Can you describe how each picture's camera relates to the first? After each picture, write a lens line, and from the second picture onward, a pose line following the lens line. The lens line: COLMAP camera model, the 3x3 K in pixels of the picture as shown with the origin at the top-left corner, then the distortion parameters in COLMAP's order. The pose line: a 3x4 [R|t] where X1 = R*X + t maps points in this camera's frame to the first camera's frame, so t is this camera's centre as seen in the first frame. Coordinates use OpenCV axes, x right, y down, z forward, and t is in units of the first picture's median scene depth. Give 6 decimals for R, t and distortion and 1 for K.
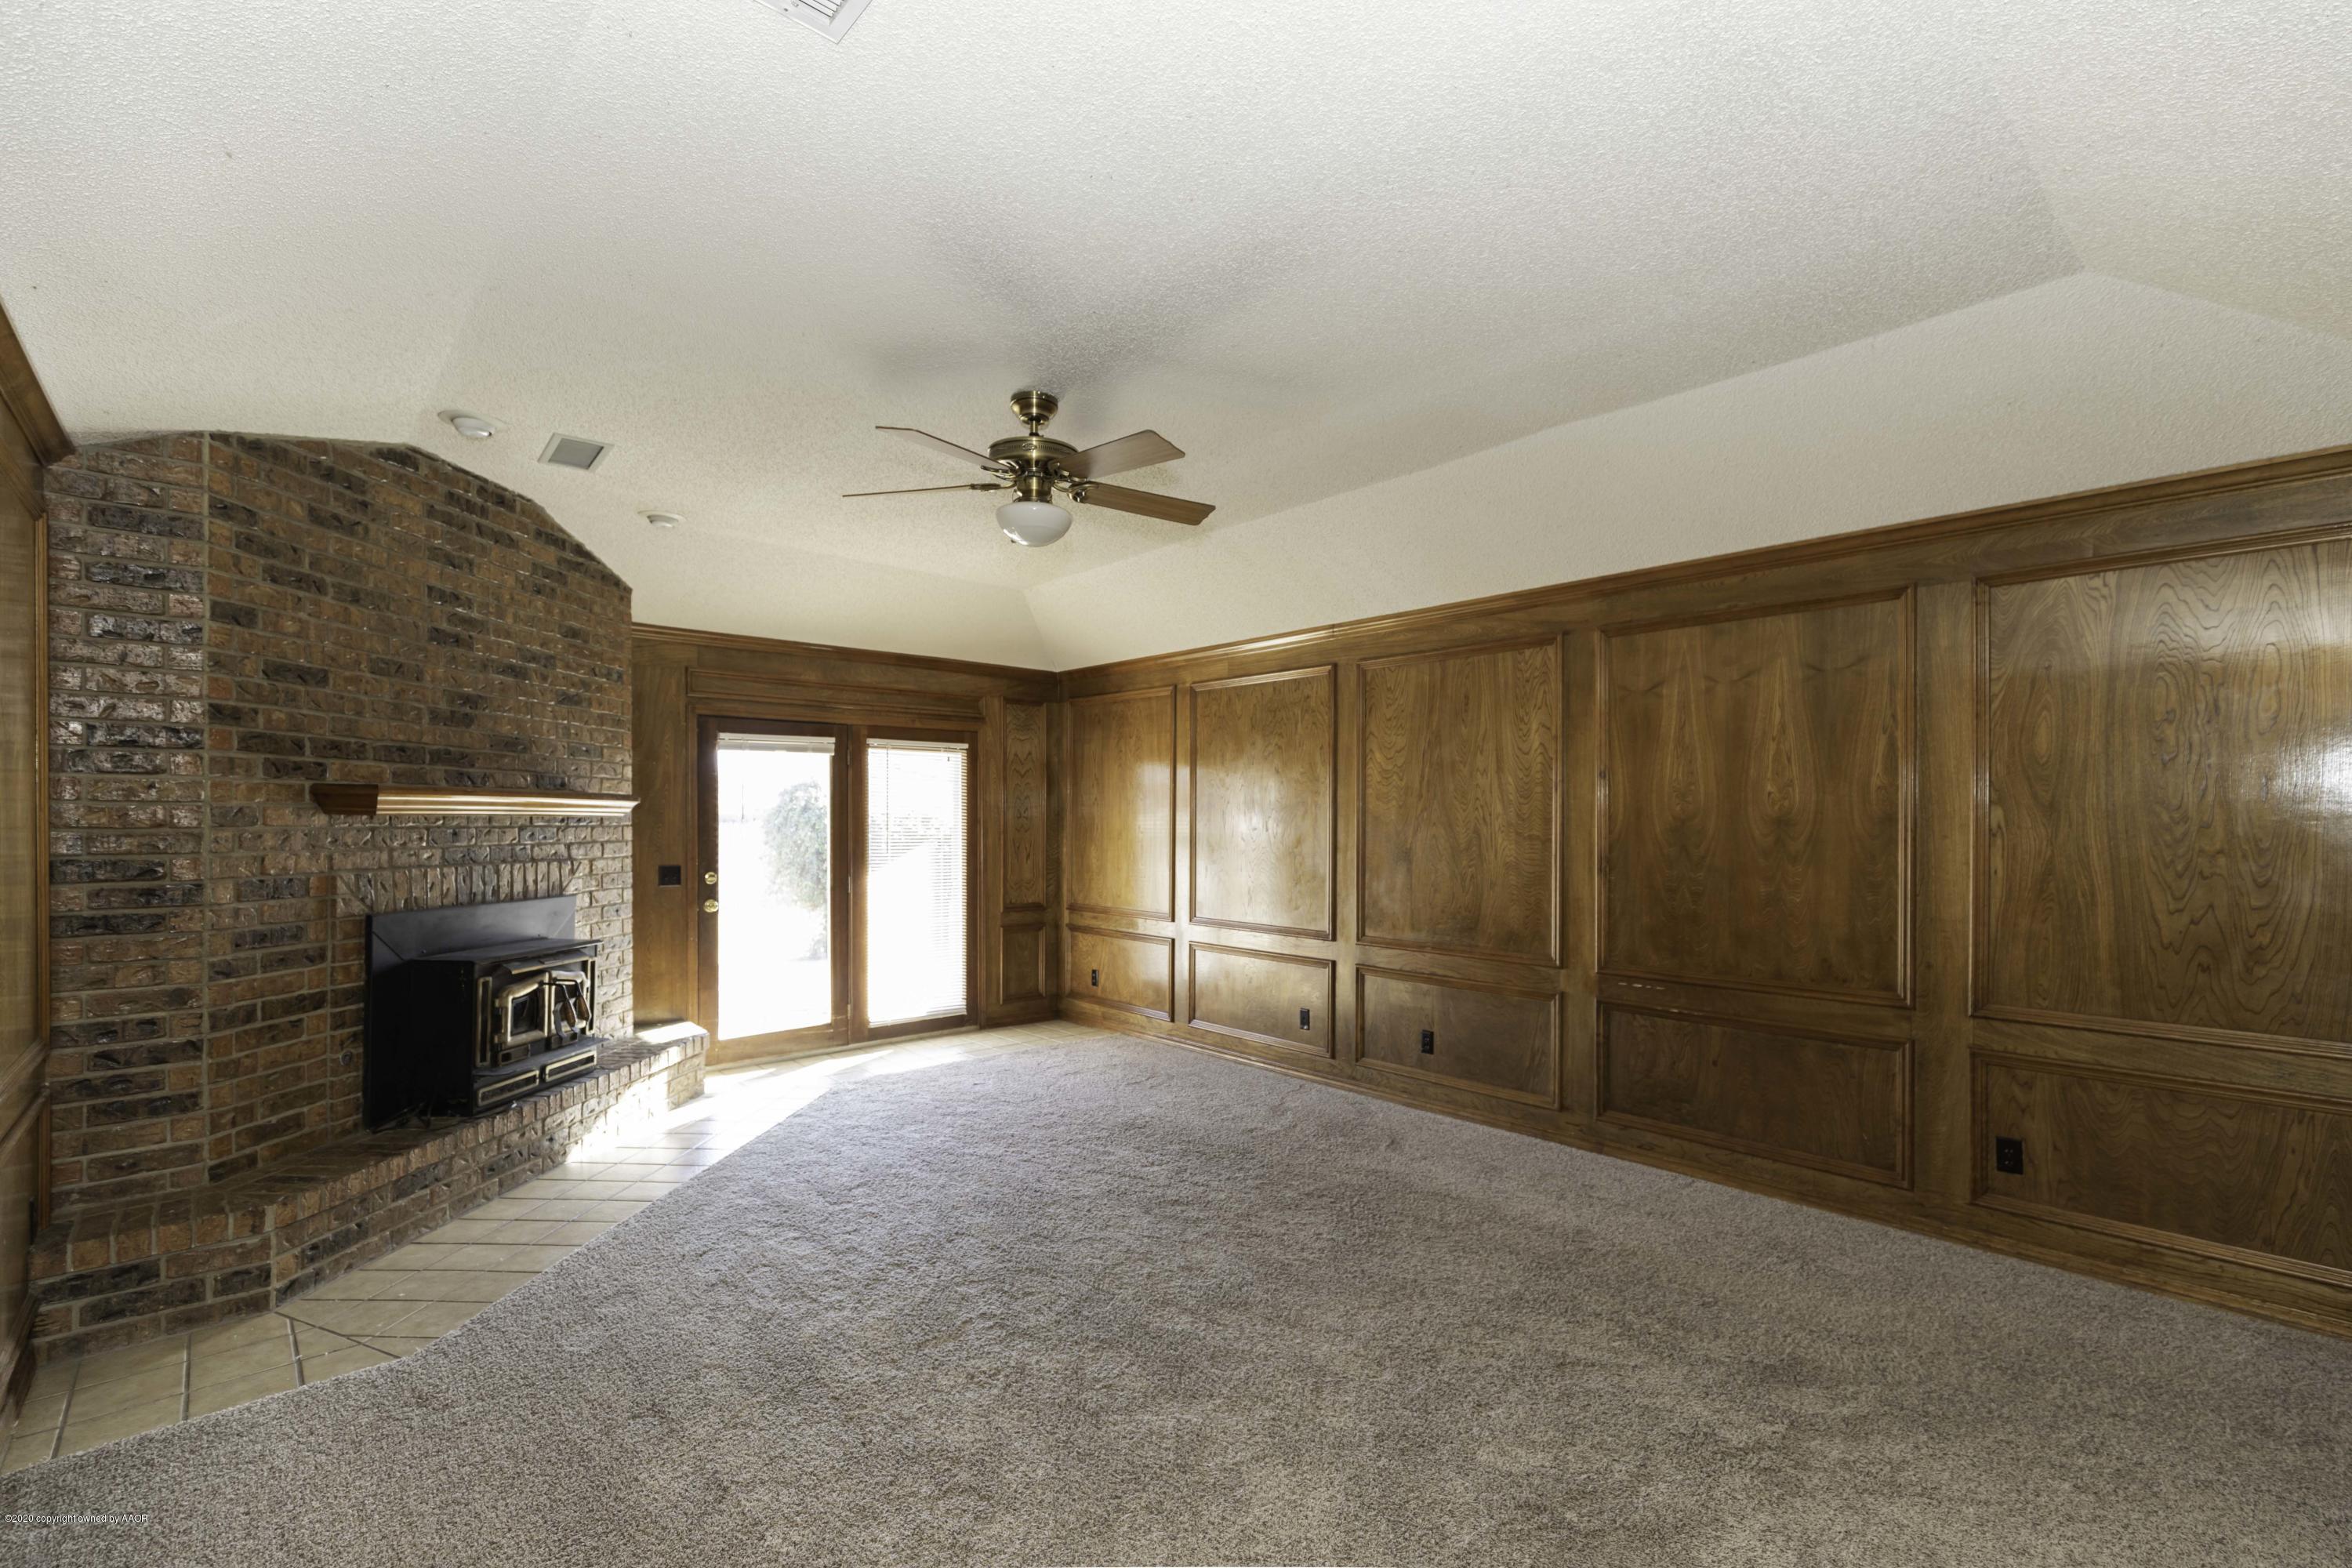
lens RADIAL K [[1059.4, 0, 1170.1], [0, 1059.4, 820.8], [0, 0, 1]] dist [-0.000035, -0.000168]
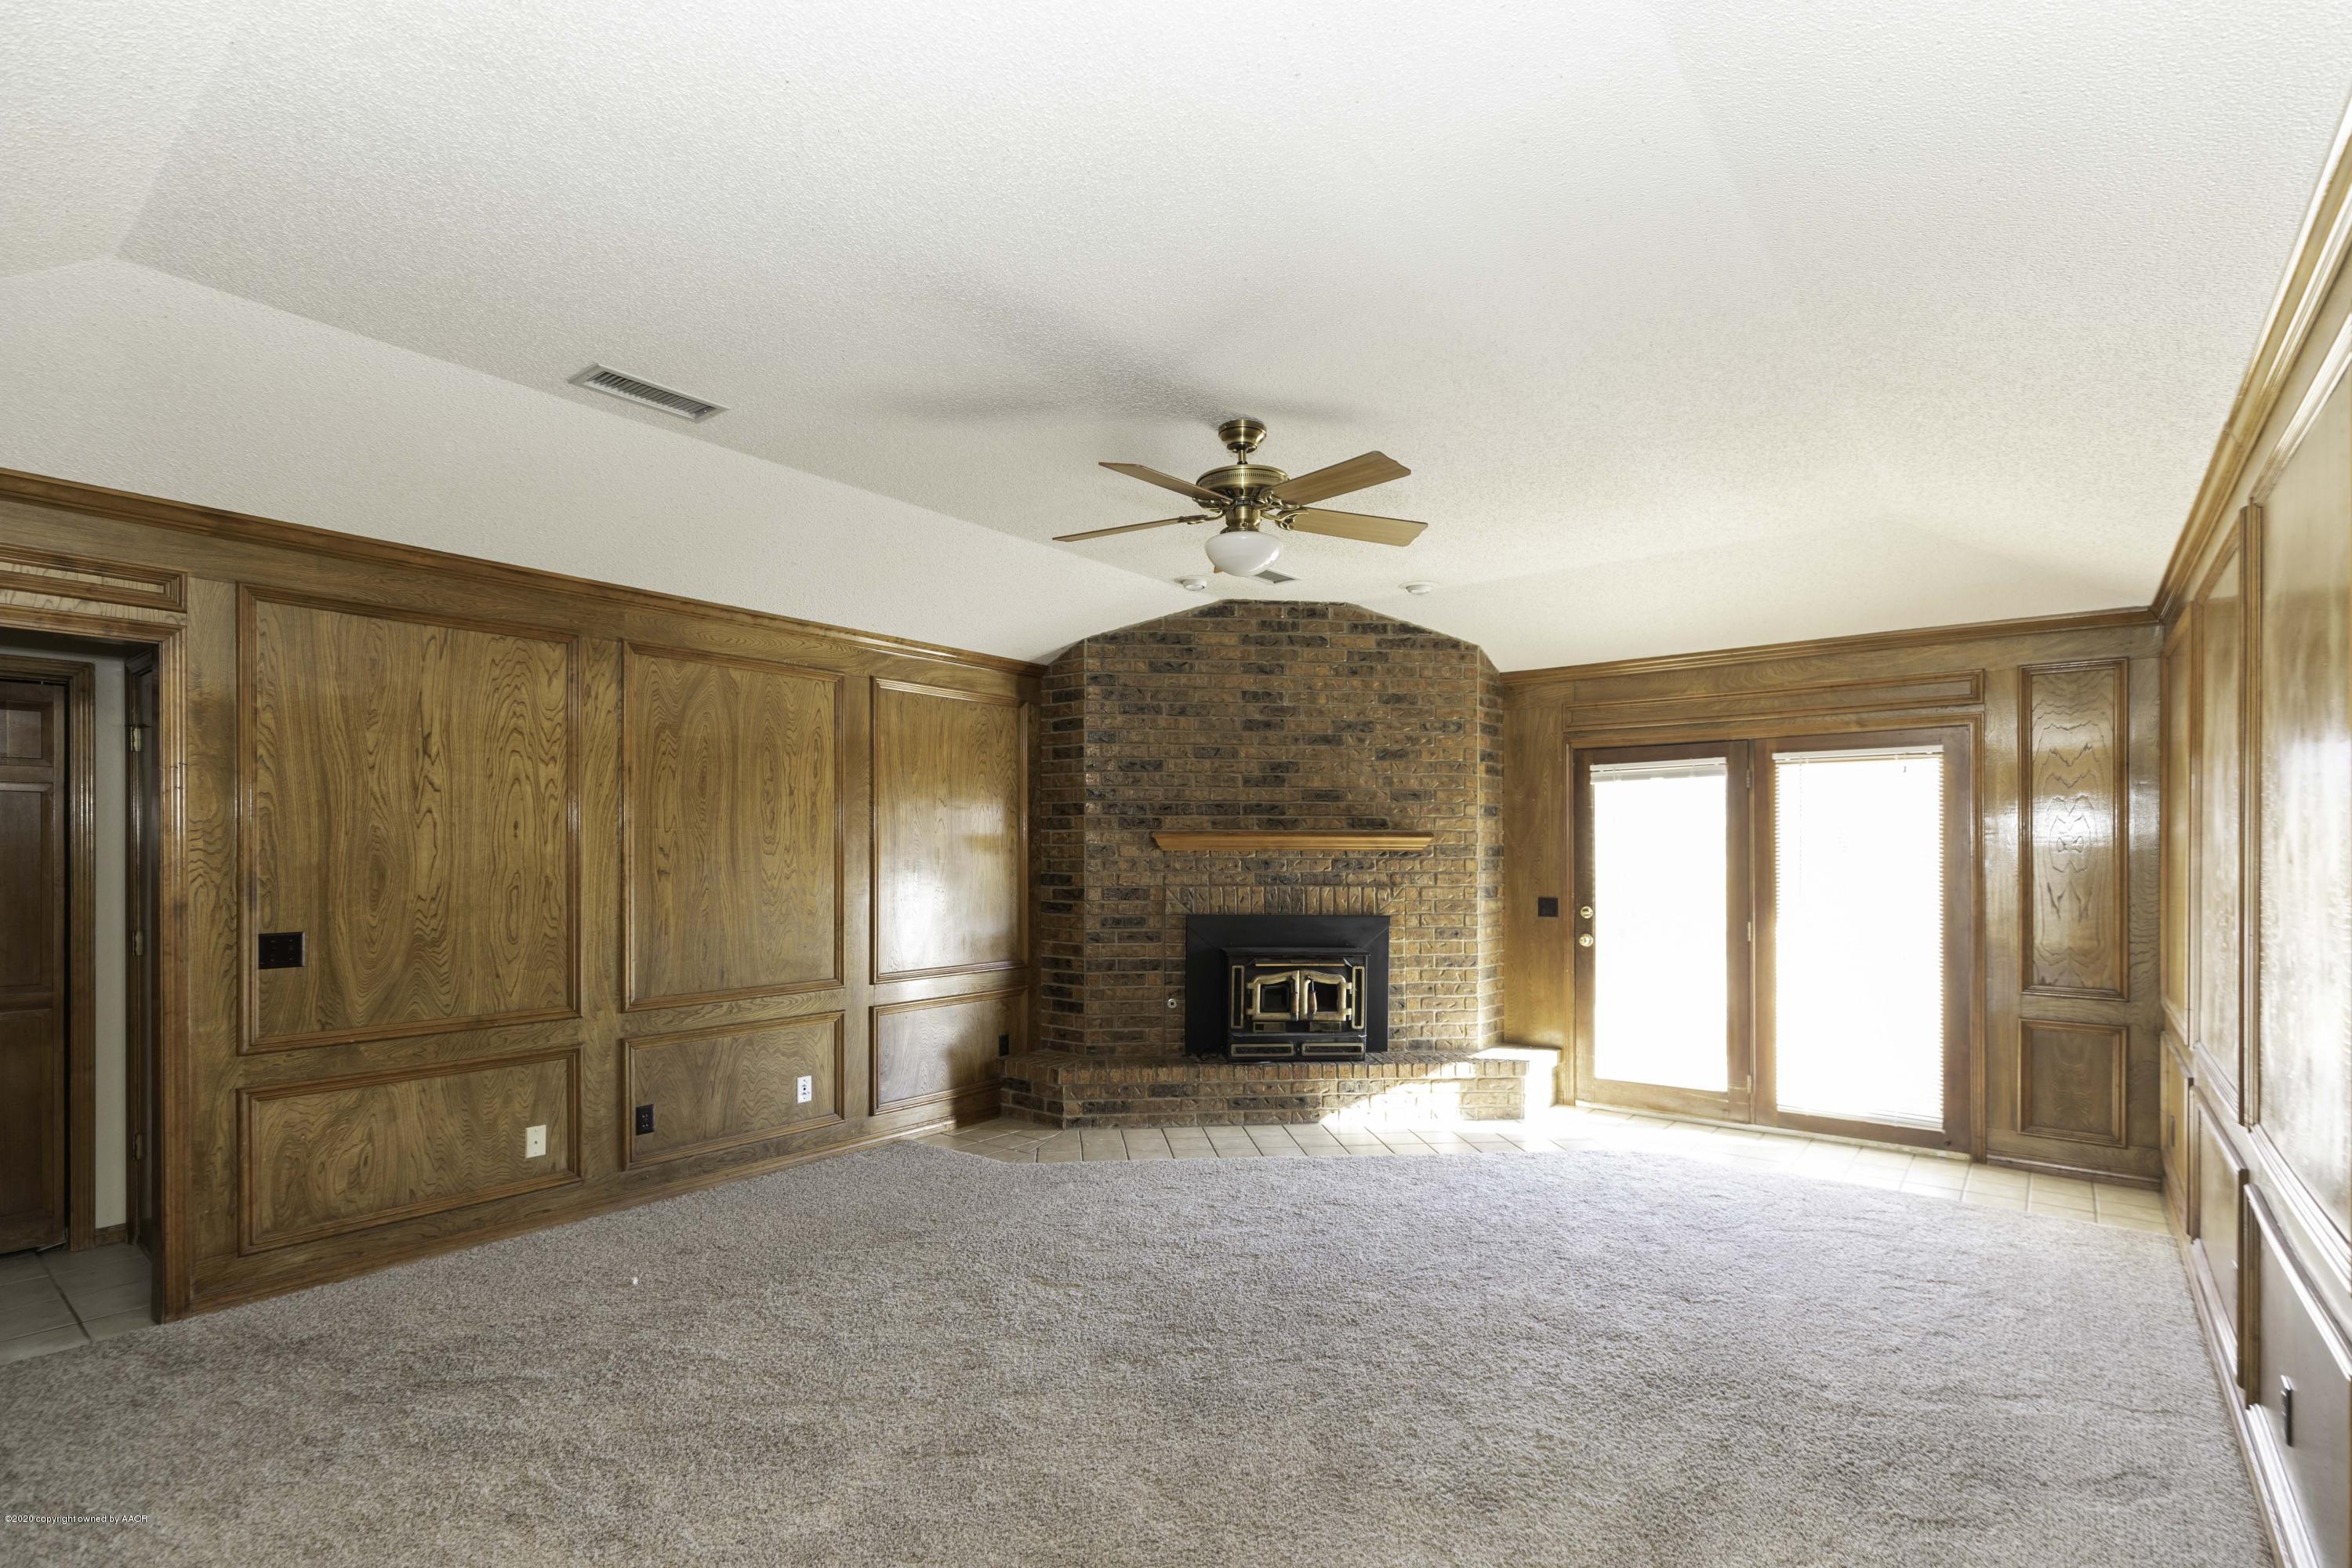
lens RADIAL K [[1068.0, 0, 1177.3], [0, 1068.0, 849.5], [0, 0, 1]] dist [0.000822, -0.000093]
pose [[0.173938, -0.003759, -0.984749, 0.672288], [-0.001160, 0.999991, -0.004023, -0.000413], [0.984756, 0.001842, 0.173932, 0.618170]]
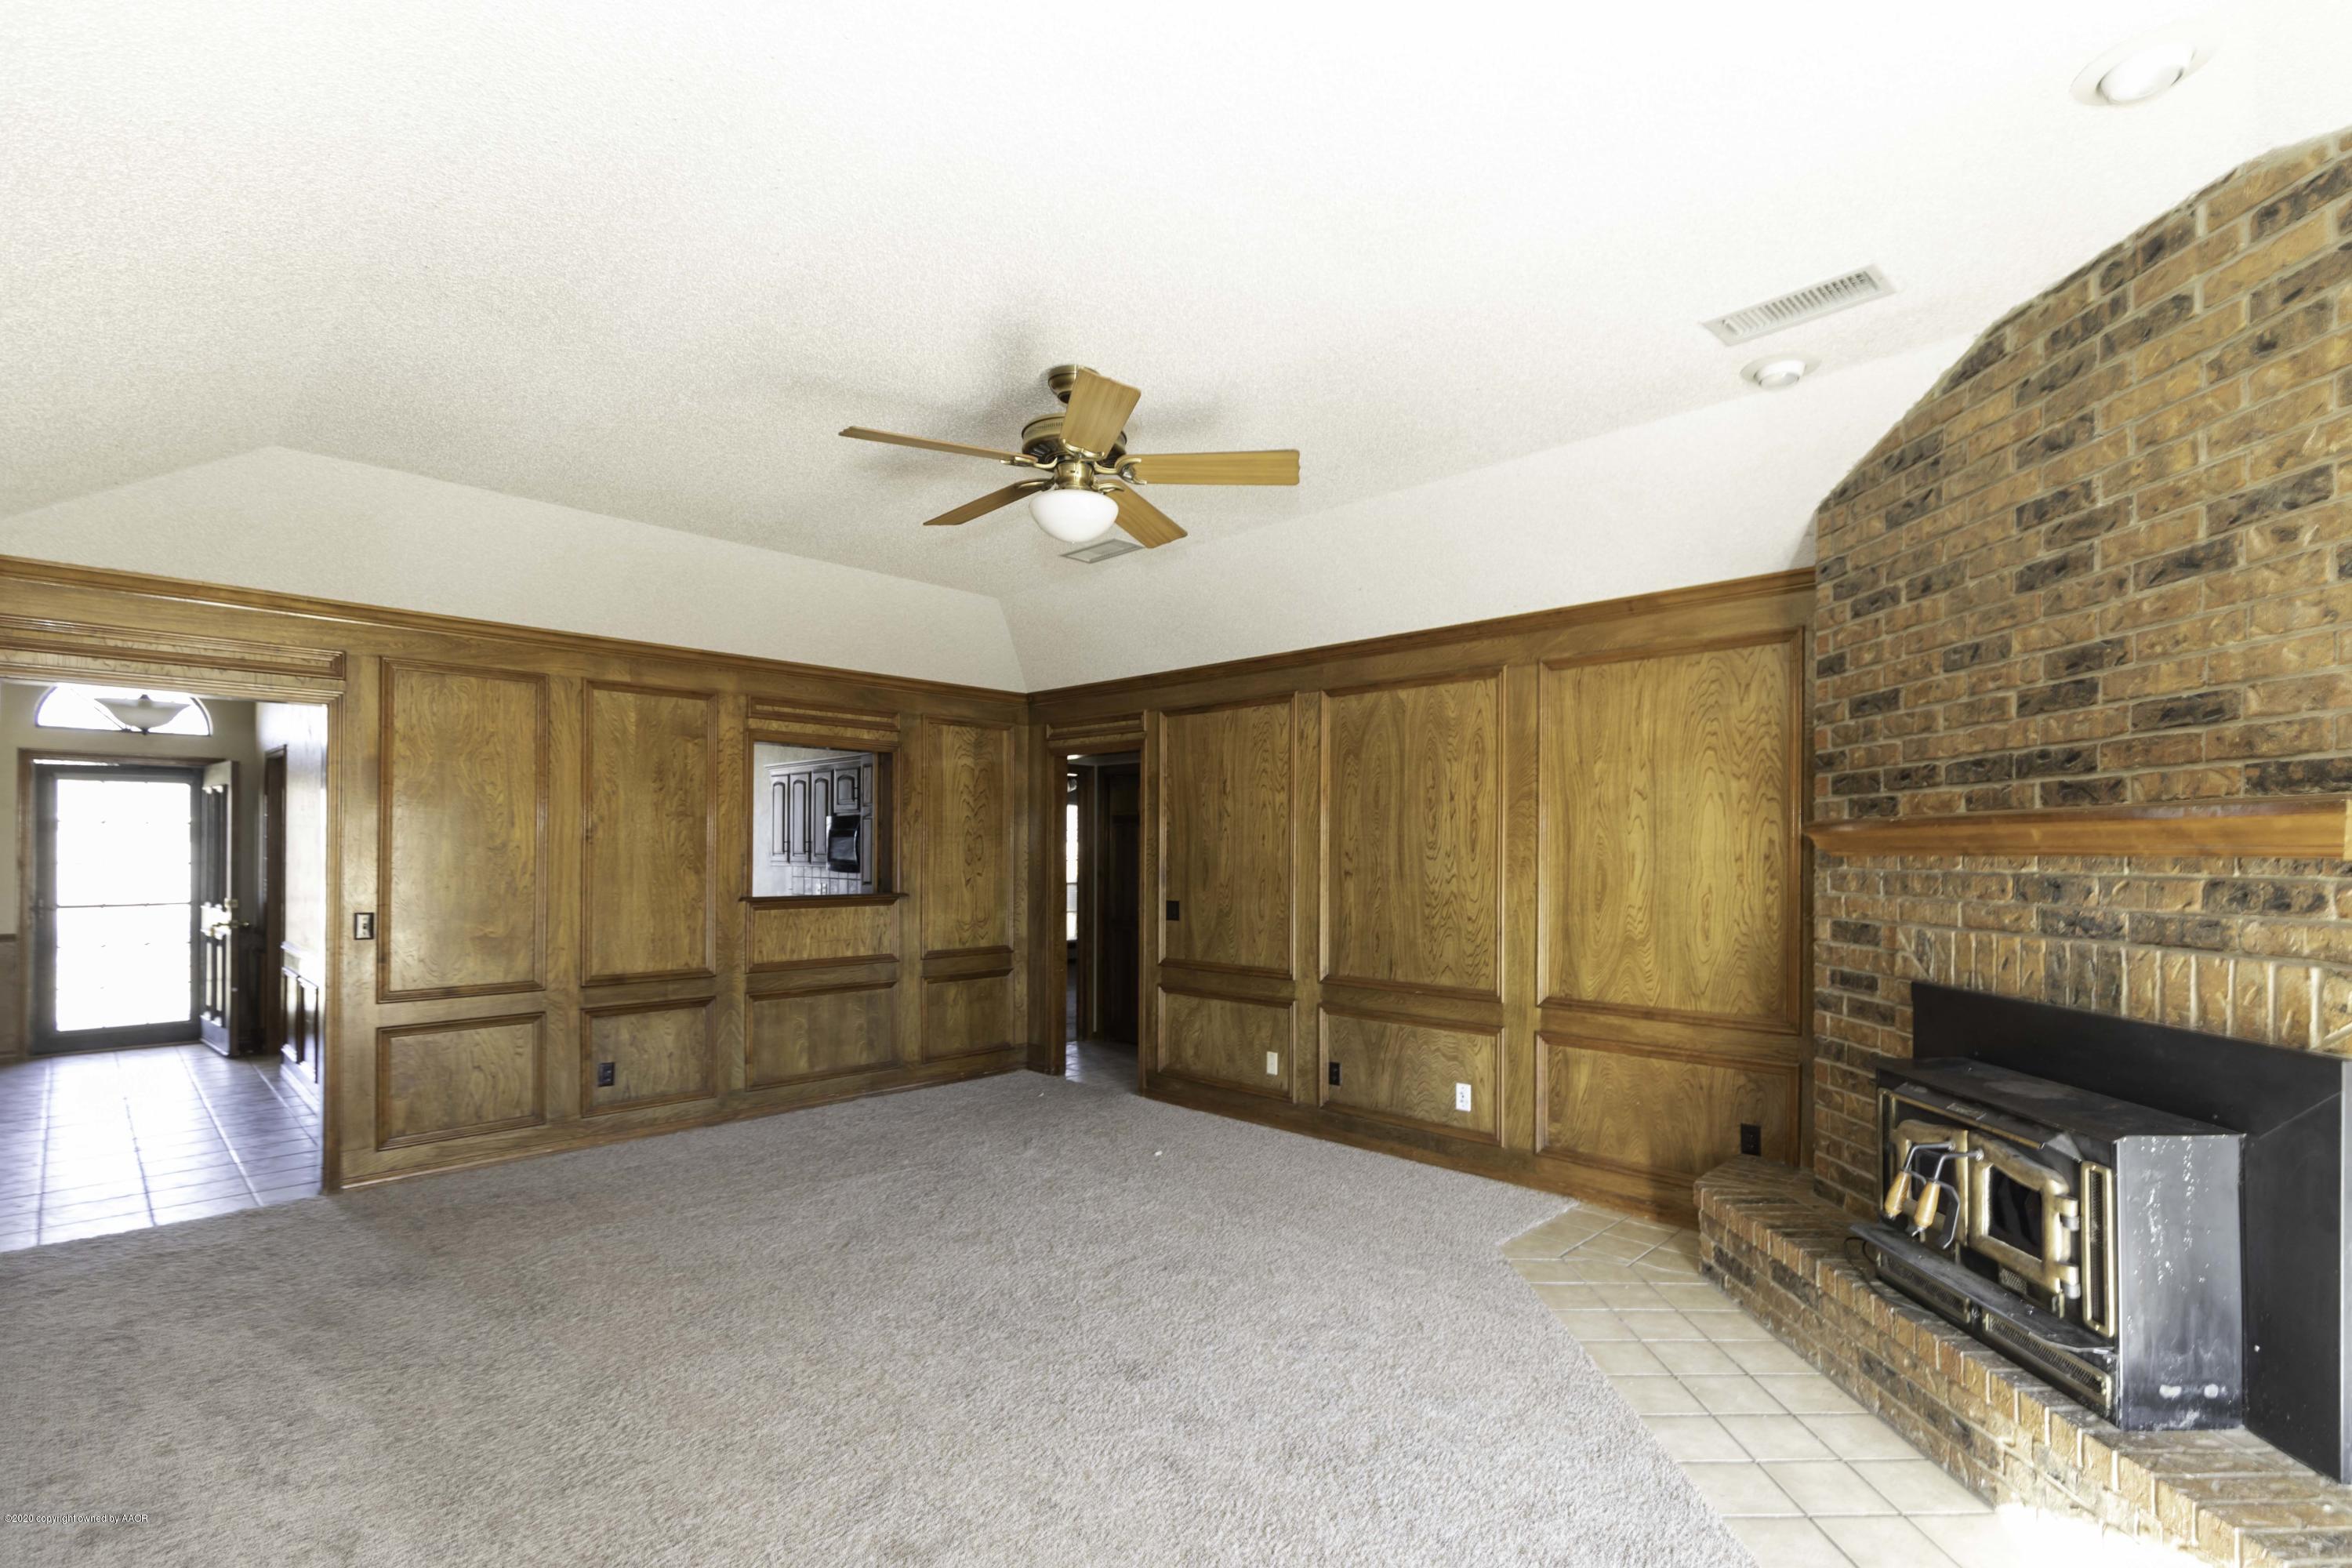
lens RADIAL K [[1082.5, 0, 1177.8], [0, 1082.5, 849.2], [0, 0, 1]] dist [-0.001315, -0.000283]
pose [[-0.996966, -0.007765, -0.077455, -0.118942], [-0.007388, 0.999959, -0.005150, -0.002097], [0.077492, -0.004562, -0.996983, 1.529145]]
